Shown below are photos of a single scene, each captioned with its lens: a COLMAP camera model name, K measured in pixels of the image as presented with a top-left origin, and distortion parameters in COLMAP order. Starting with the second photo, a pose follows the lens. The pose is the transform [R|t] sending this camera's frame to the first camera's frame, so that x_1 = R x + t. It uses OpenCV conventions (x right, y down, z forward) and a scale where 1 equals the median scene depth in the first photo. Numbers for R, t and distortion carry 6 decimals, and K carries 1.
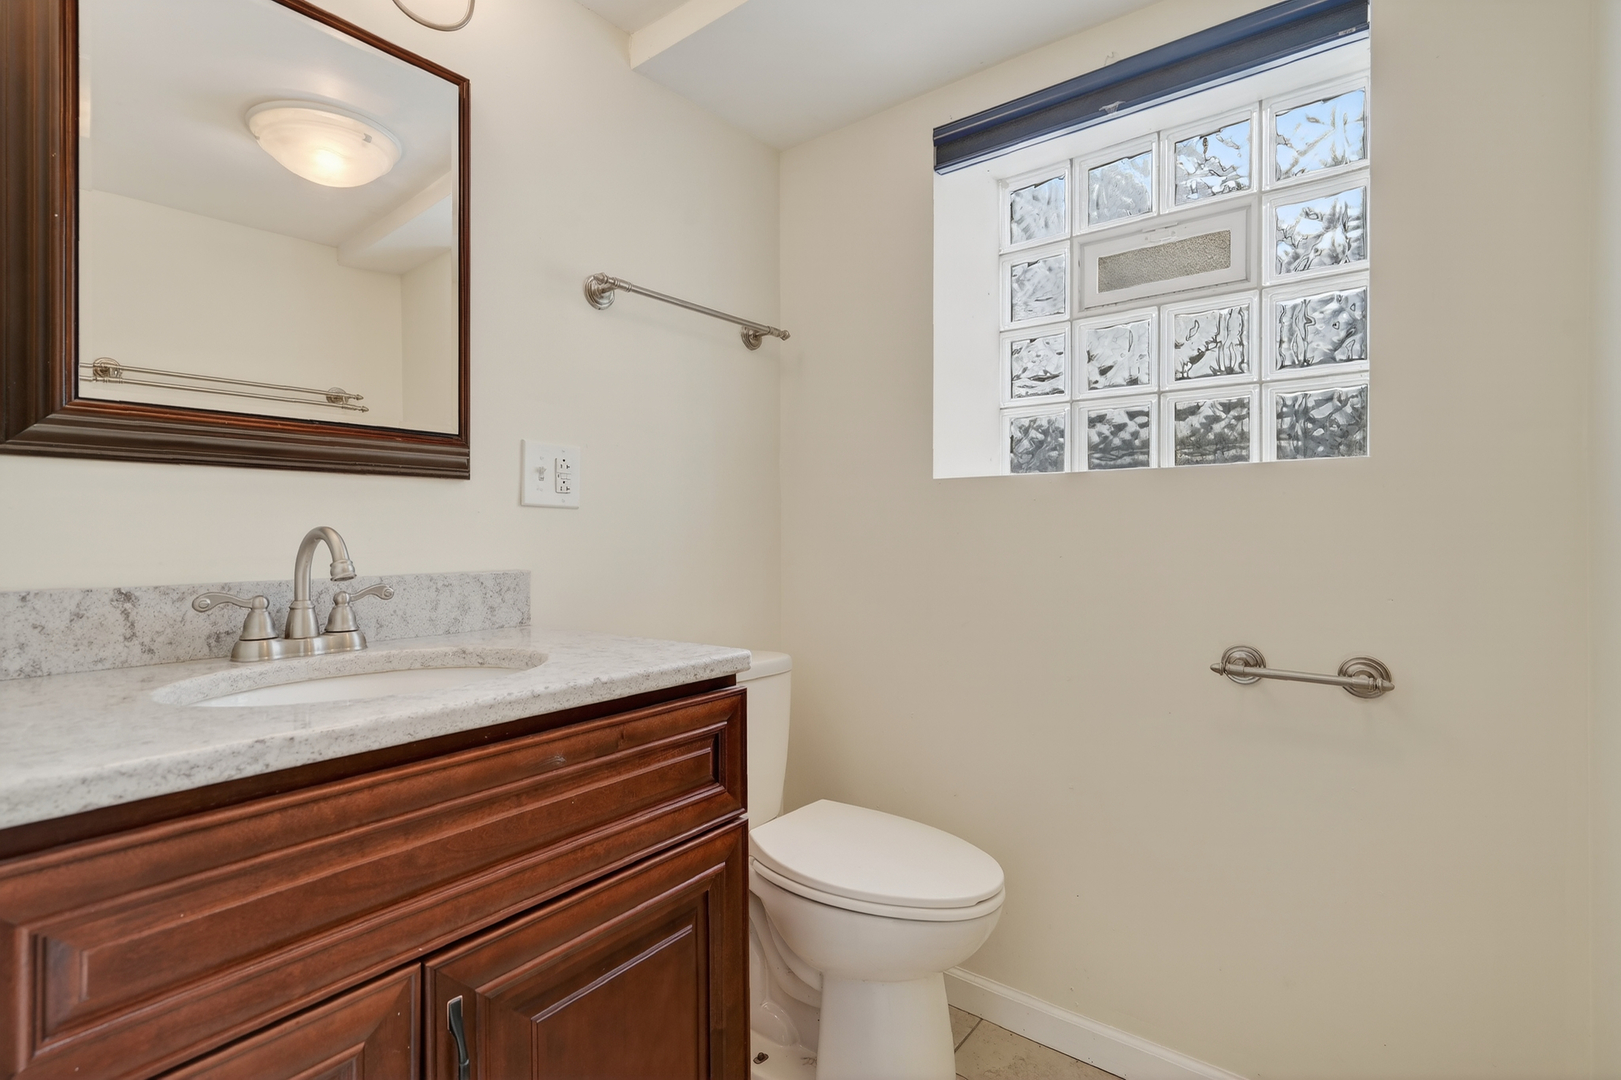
lens RADIAL K [[748.1, 0, 806.2], [0, 748.1, 537.8], [0, 0, 1]] dist [-0.001638, 0.000145]
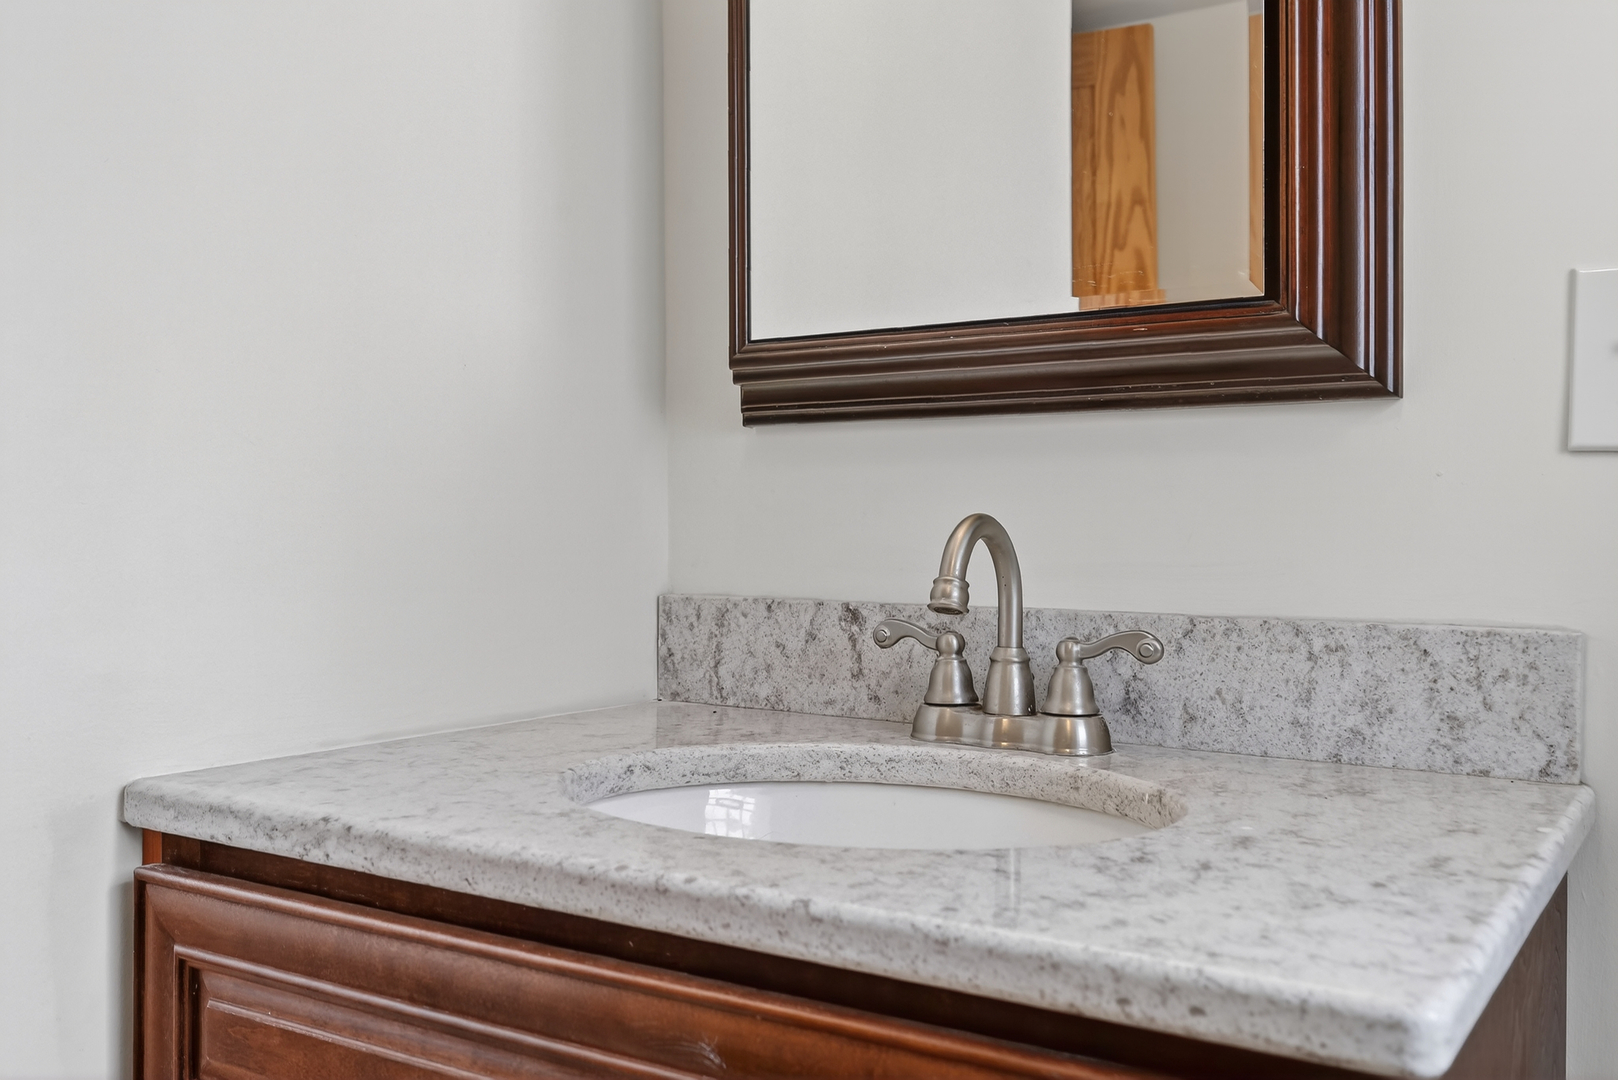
lens RADIAL K [[1510.6, 0, 809.0], [0, 1510.6, 540.0], [0, 0, 1]] dist [0.015223, -0.003424]
pose [[0.073172, 0.021436, -0.997089, 0.454680], [-0.004617, 0.999766, 0.021155, -0.019301], [0.997309, 0.003056, 0.073254, 0.814342]]
